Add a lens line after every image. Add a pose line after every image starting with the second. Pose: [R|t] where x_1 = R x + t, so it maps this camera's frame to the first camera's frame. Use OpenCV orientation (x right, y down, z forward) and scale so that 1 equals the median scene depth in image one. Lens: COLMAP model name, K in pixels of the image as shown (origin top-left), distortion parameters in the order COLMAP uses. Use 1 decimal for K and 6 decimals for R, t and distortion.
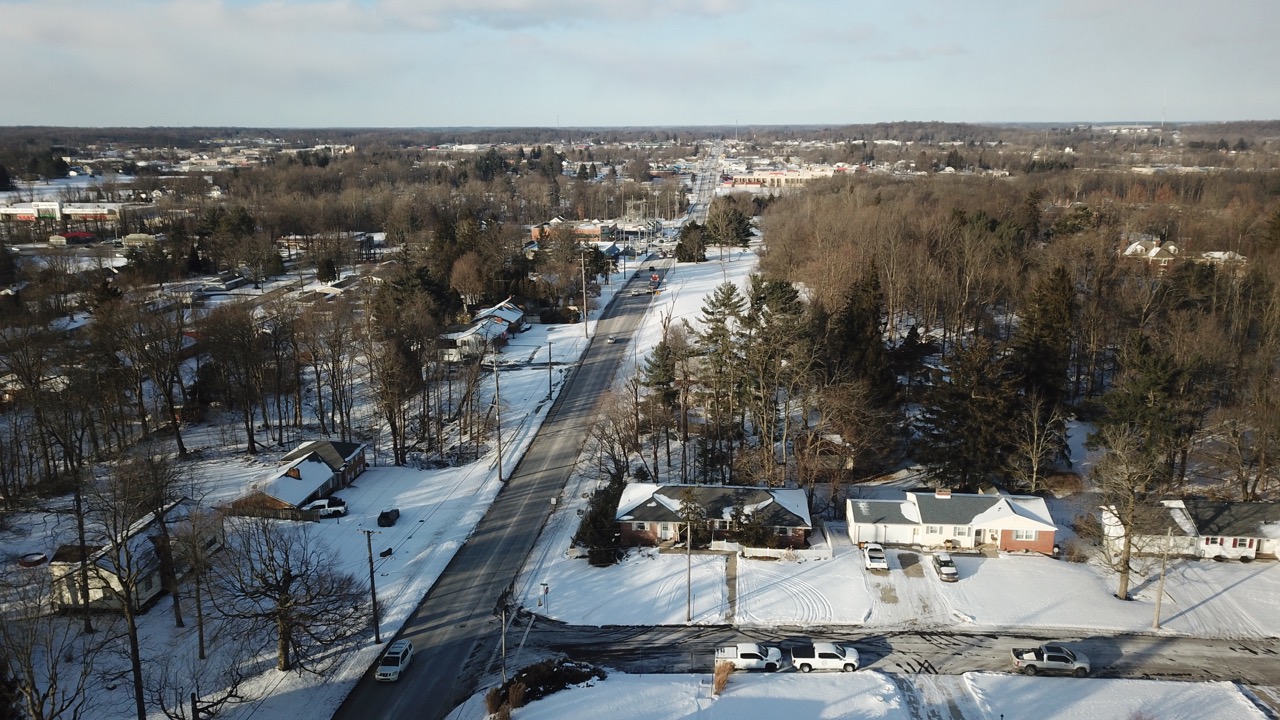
lens RADIAL K [[961.1, 0, 640.0], [0, 961.1, 360.0], [0, 0, 1]] dist [0.027988, -0.032640]
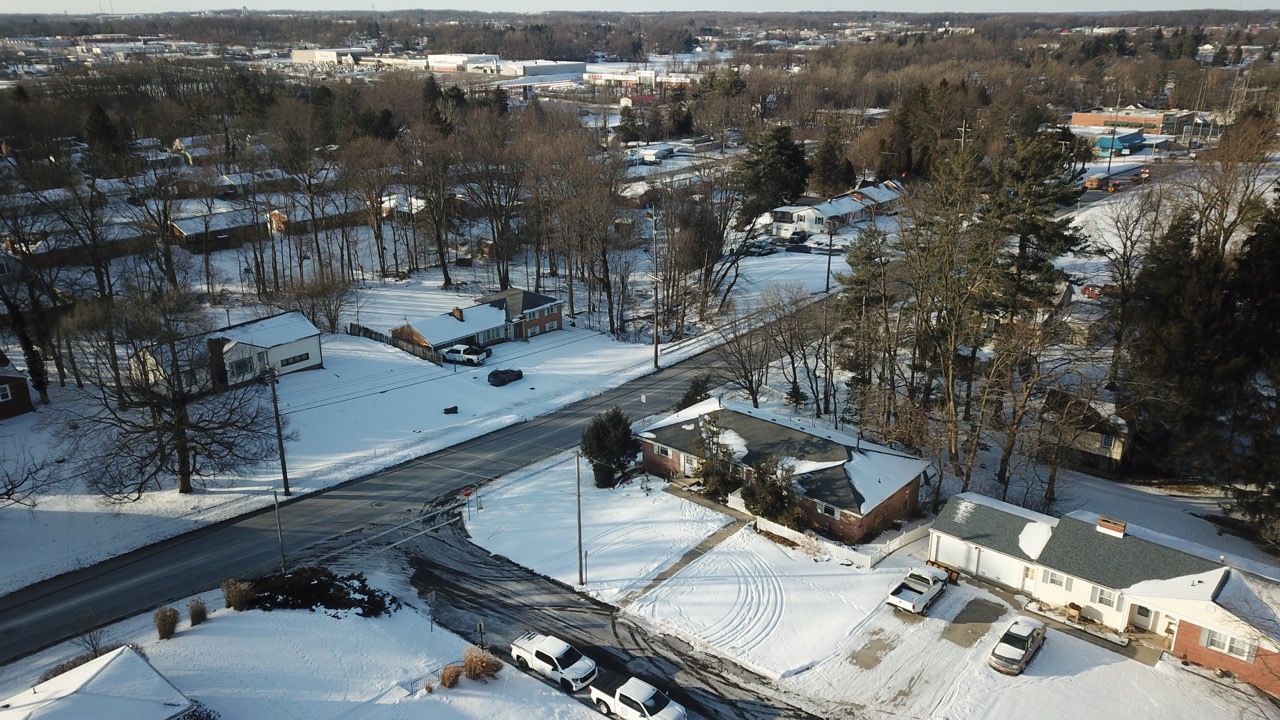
lens RADIAL K [[964.4, 0, 640.0], [0, 964.4, 360.0], [0, 0, 1]] dist [0.017127, -0.009345]
pose [[0.814634, 0.196424, -0.545701, 0.303735], [-0.136301, 0.979390, 0.149055, -0.003787], [0.563732, -0.047046, 0.824617, 0.301447]]
